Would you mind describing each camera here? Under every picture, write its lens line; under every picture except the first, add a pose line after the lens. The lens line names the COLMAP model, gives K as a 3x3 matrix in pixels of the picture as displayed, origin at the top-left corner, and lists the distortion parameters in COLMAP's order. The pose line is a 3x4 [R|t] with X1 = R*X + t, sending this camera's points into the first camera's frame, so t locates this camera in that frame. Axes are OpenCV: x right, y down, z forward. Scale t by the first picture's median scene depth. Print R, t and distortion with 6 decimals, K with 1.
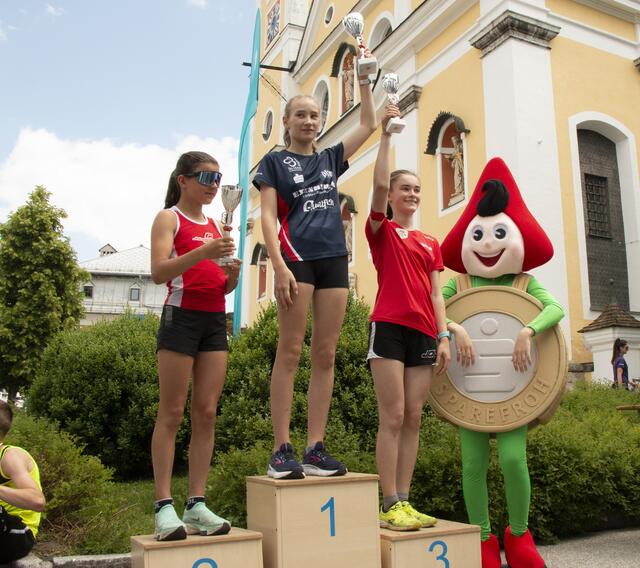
lens RADIAL K [[679.3, 0, 320.0], [0, 679.3, 284.0], [0, 0, 1]] dist [-0.051359, 0.004839]
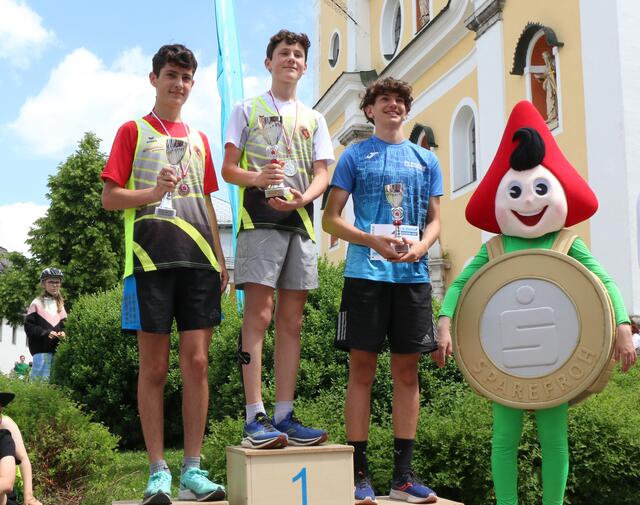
lens RADIAL K [[831.0, 0, 320.0], [0, 831.0, 252.5], [0, 0, 1]] dist [-0.015179, 0.036582]
pose [[0.982589, -0.022729, -0.184399, 0.107197], [0.030532, 0.998750, 0.039588, -0.018745], [0.183269, -0.044529, 0.982054, -0.070512]]
